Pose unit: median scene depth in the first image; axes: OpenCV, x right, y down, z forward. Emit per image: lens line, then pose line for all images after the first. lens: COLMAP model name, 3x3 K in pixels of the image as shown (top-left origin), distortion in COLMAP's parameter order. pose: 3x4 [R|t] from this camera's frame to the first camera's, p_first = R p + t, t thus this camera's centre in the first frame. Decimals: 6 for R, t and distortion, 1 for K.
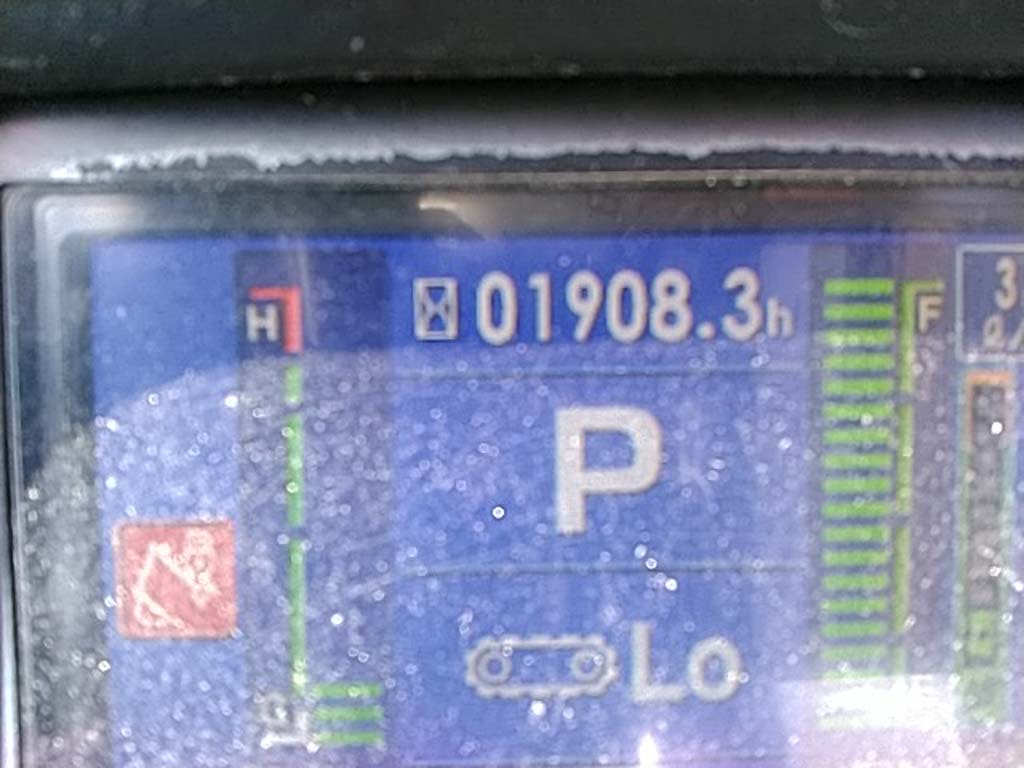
lens RADIAL K [[860.1, 0, 523.5], [0, 860.1, 379.7], [0, 0, 1]] dist [0.320510, -0.891201]
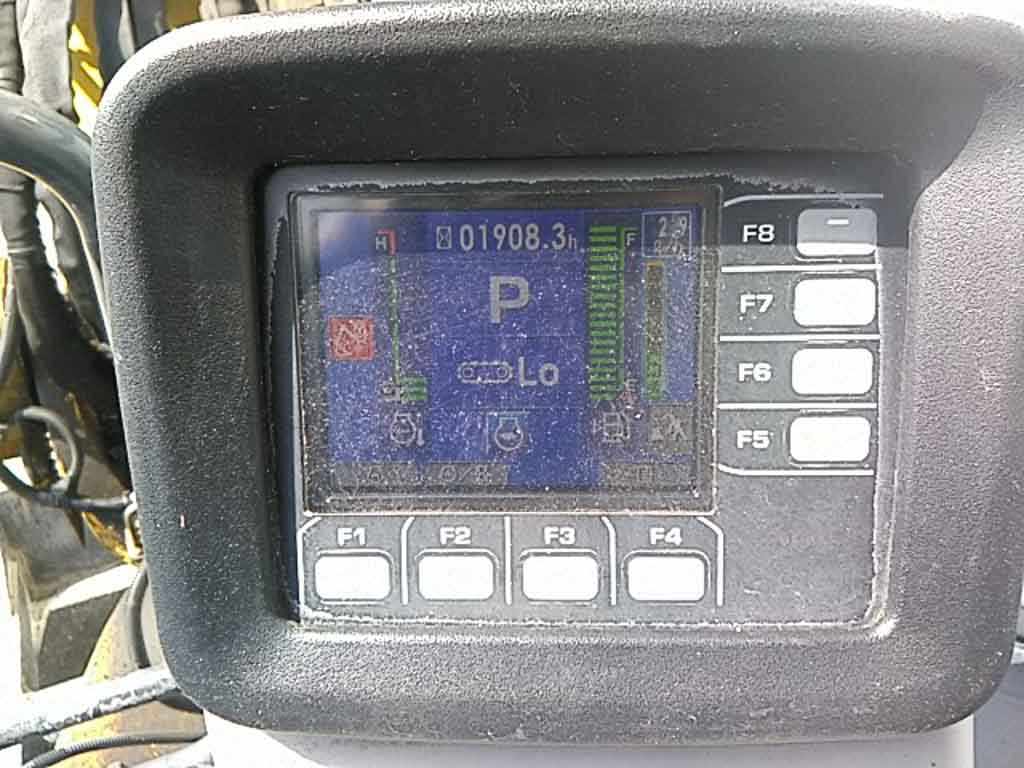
lens RADIAL K [[860.1, 0, 523.5], [0, 860.1, 379.7], [0, 0, 1]] dist [0.320510, -0.891201]
pose [[0.996955, 0.009094, -0.077450, 0.357633], [-0.003073, 0.996986, 0.077519, 0.147241], [0.077921, -0.077045, 0.993978, -1.692502]]
